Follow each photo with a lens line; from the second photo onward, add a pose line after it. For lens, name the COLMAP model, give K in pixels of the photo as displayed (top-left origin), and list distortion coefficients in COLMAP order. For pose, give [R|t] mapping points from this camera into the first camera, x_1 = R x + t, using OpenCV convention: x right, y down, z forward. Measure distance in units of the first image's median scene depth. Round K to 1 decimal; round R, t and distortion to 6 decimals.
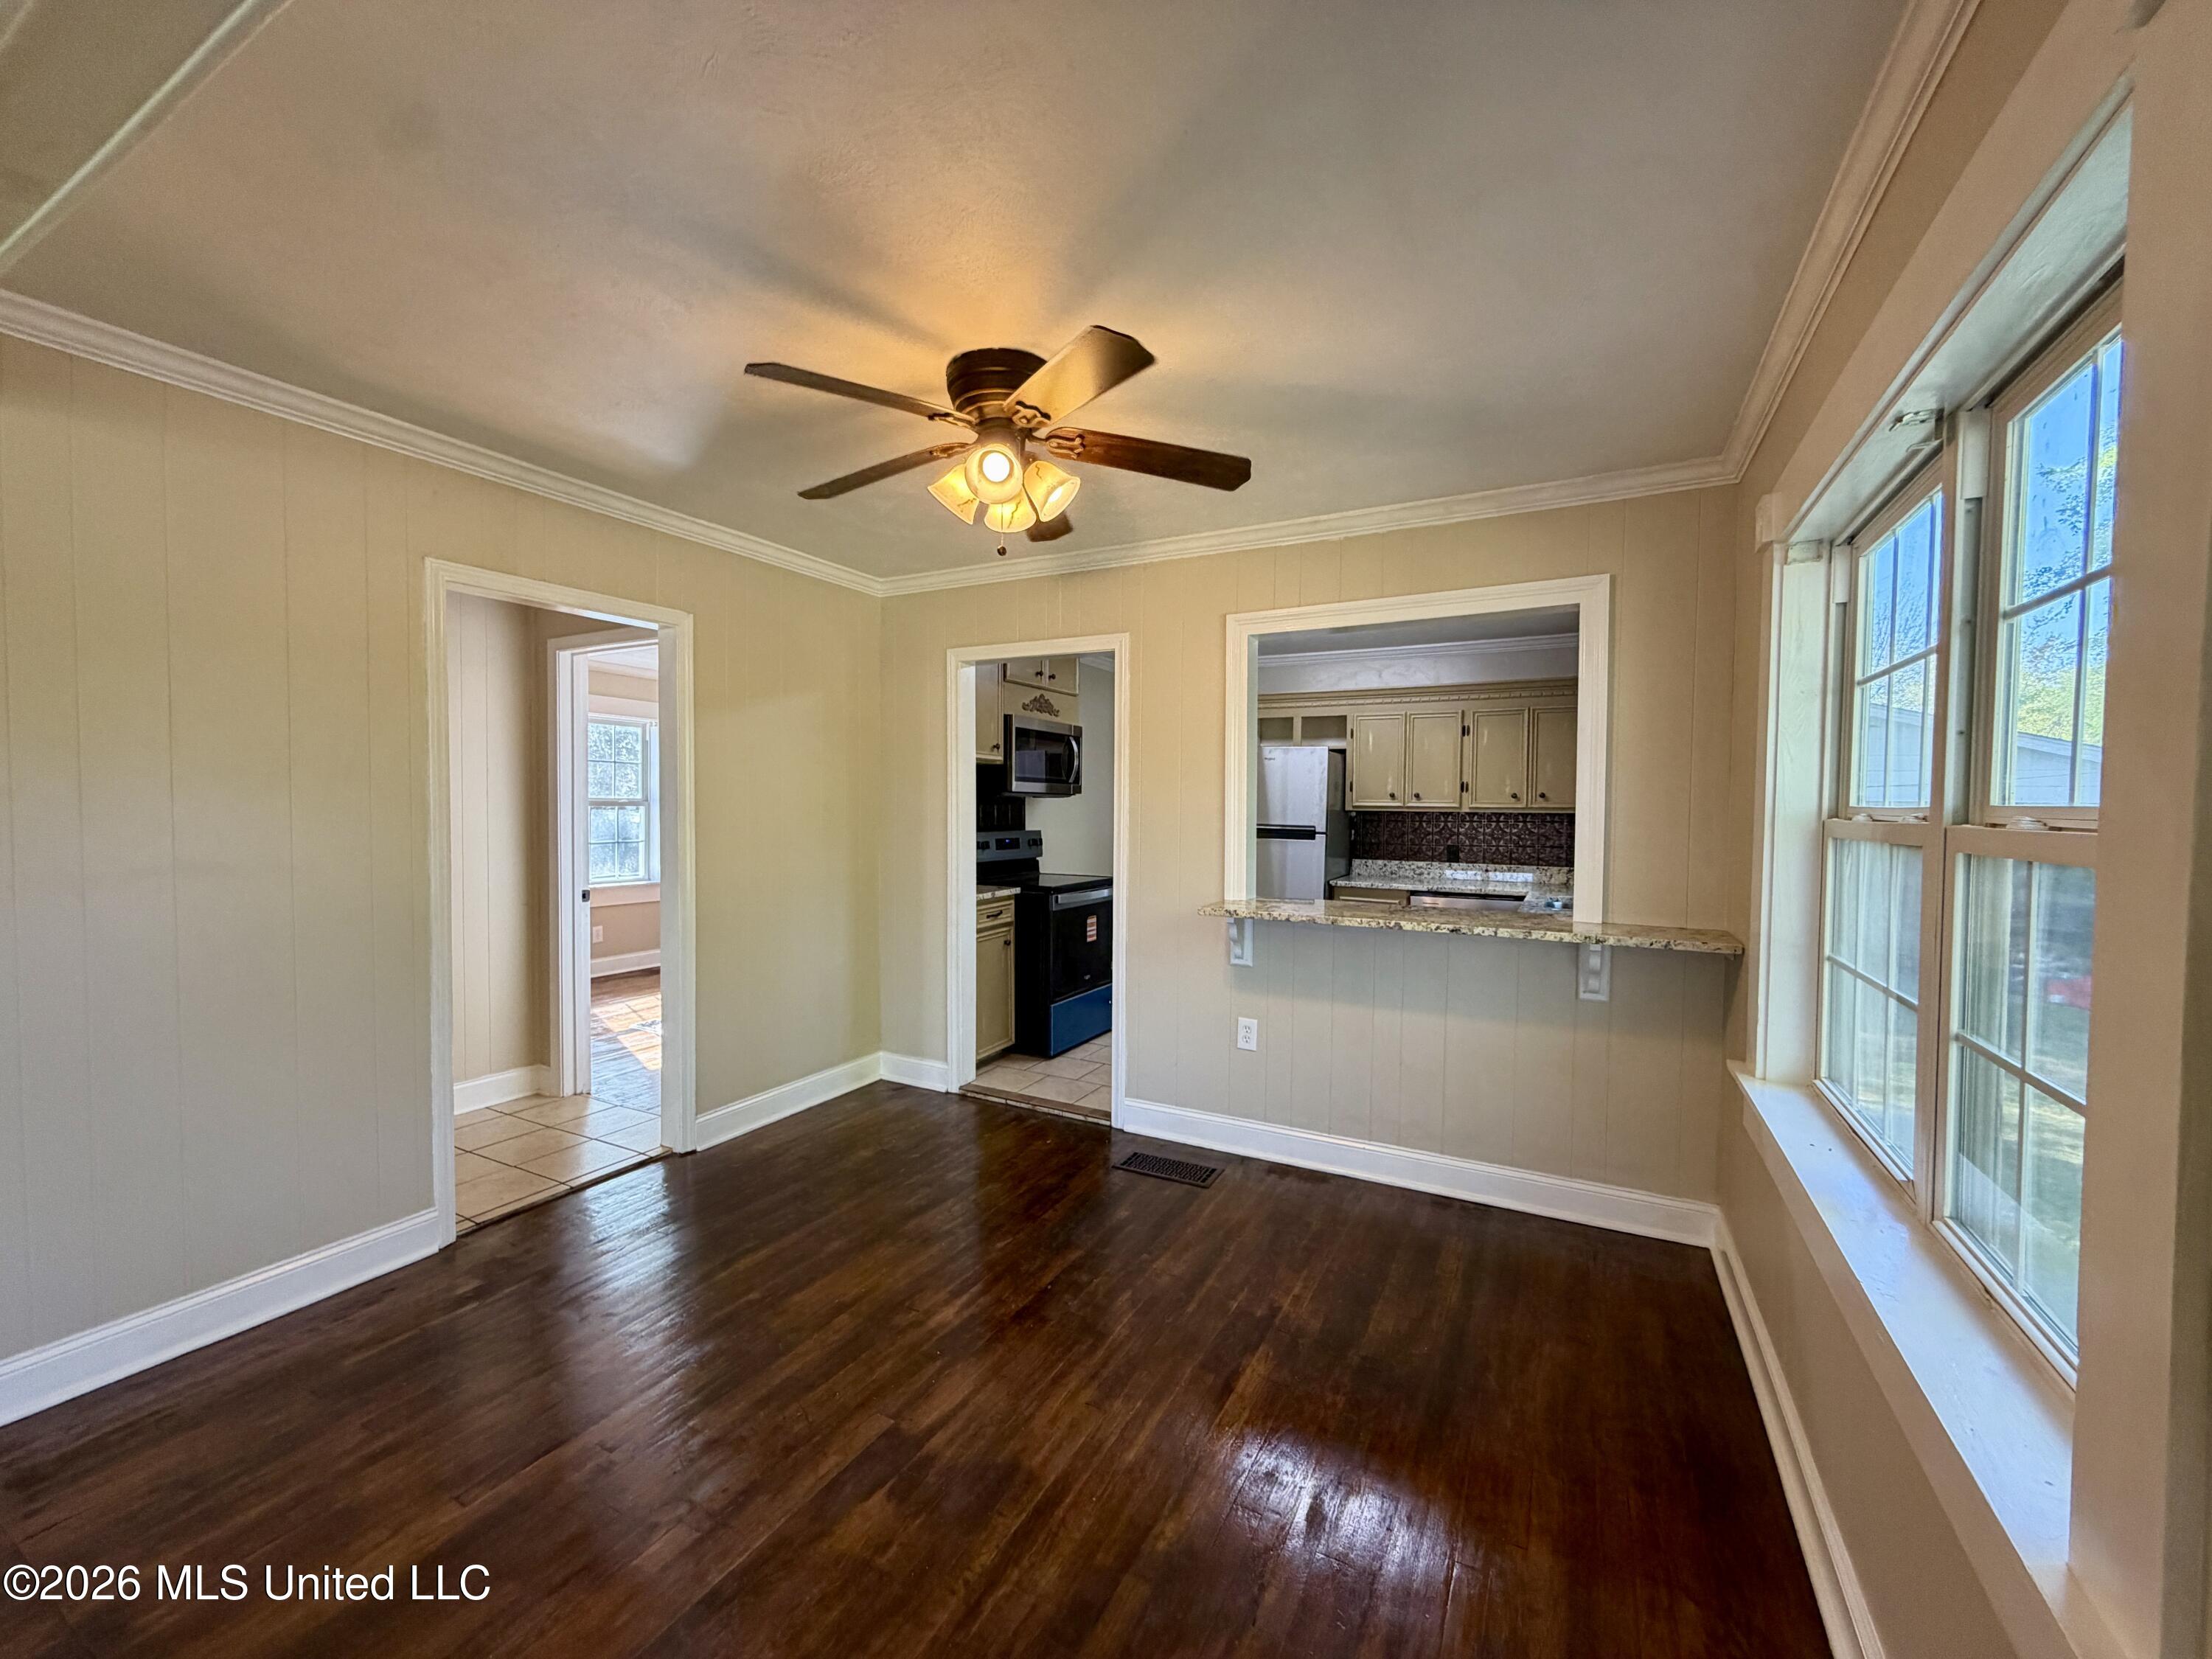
lens RADIAL K [[880.3, 0, 1091.5], [0, 880.3, 836.2], [0, 0, 1]] dist [0.002719, -0.000098]
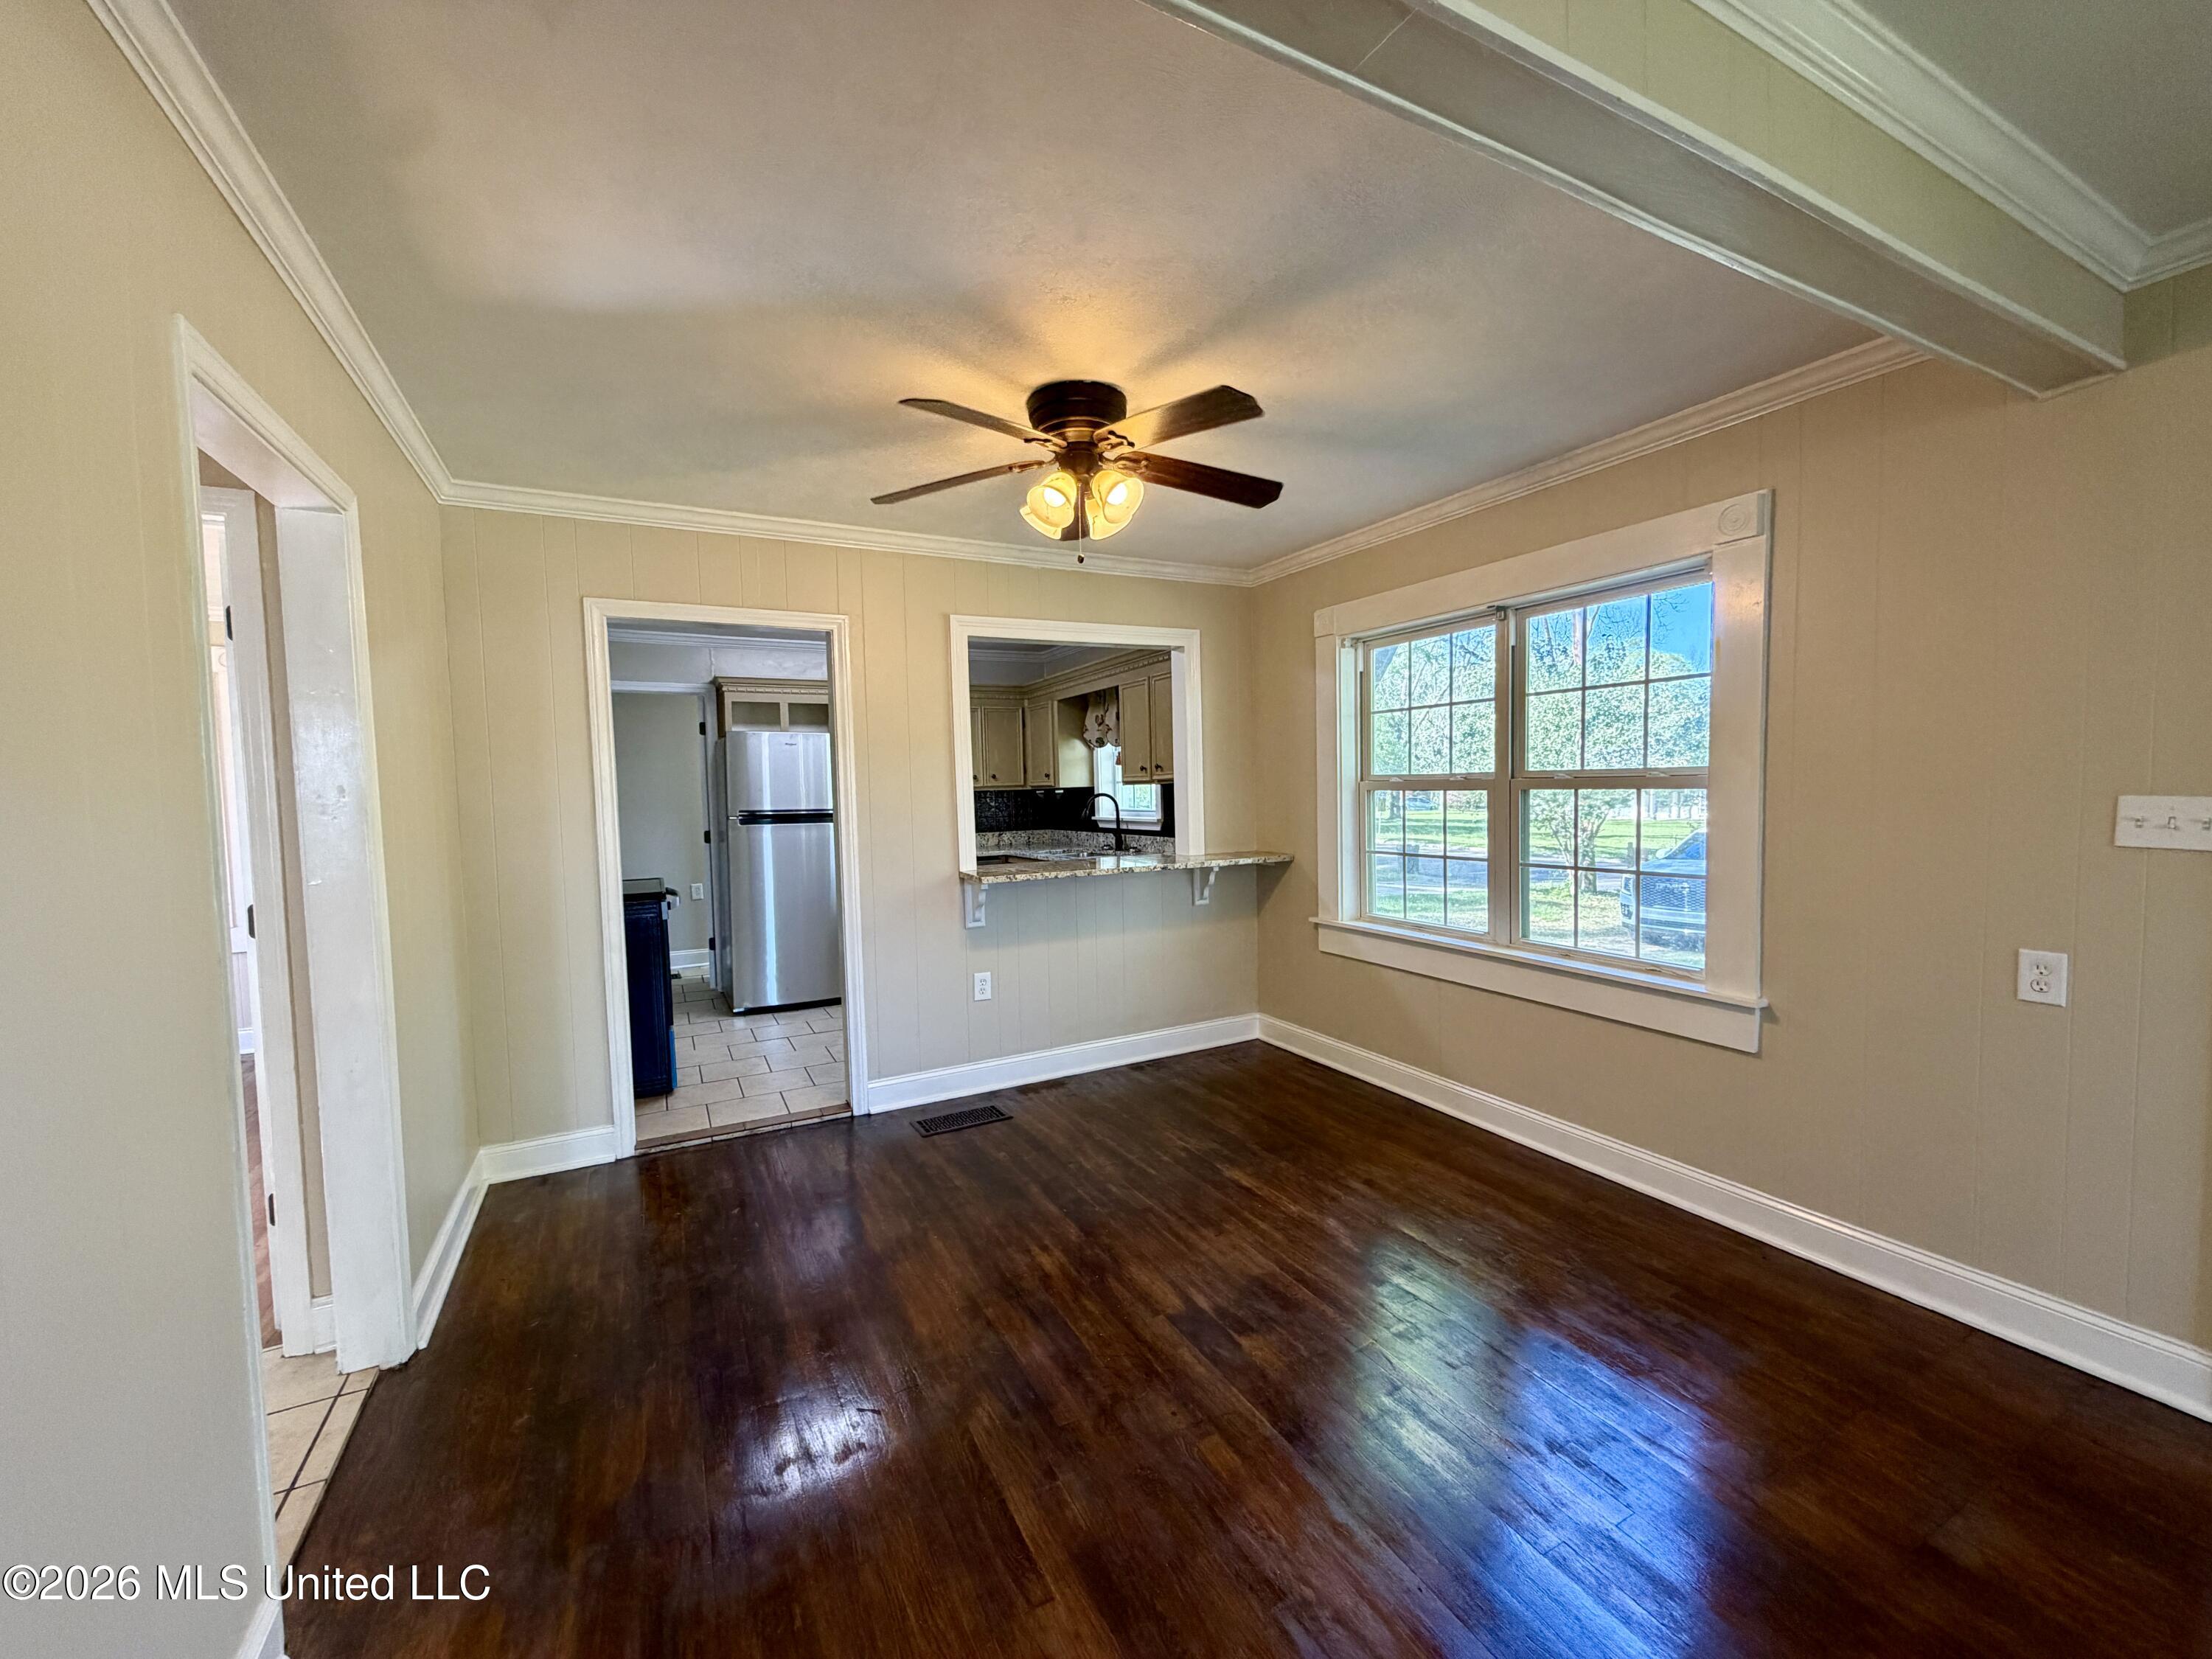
lens RADIAL K [[880.3, 0, 1100.7], [0, 880.3, 833.1], [0, 0, 1]] dist [0.002719, -0.000098]
pose [[0.564581, -0.069312, 0.822463, -0.572318], [0.060138, 0.997274, 0.042763, -0.011455], [-0.823184, 0.025318, 0.567210, 0.190854]]
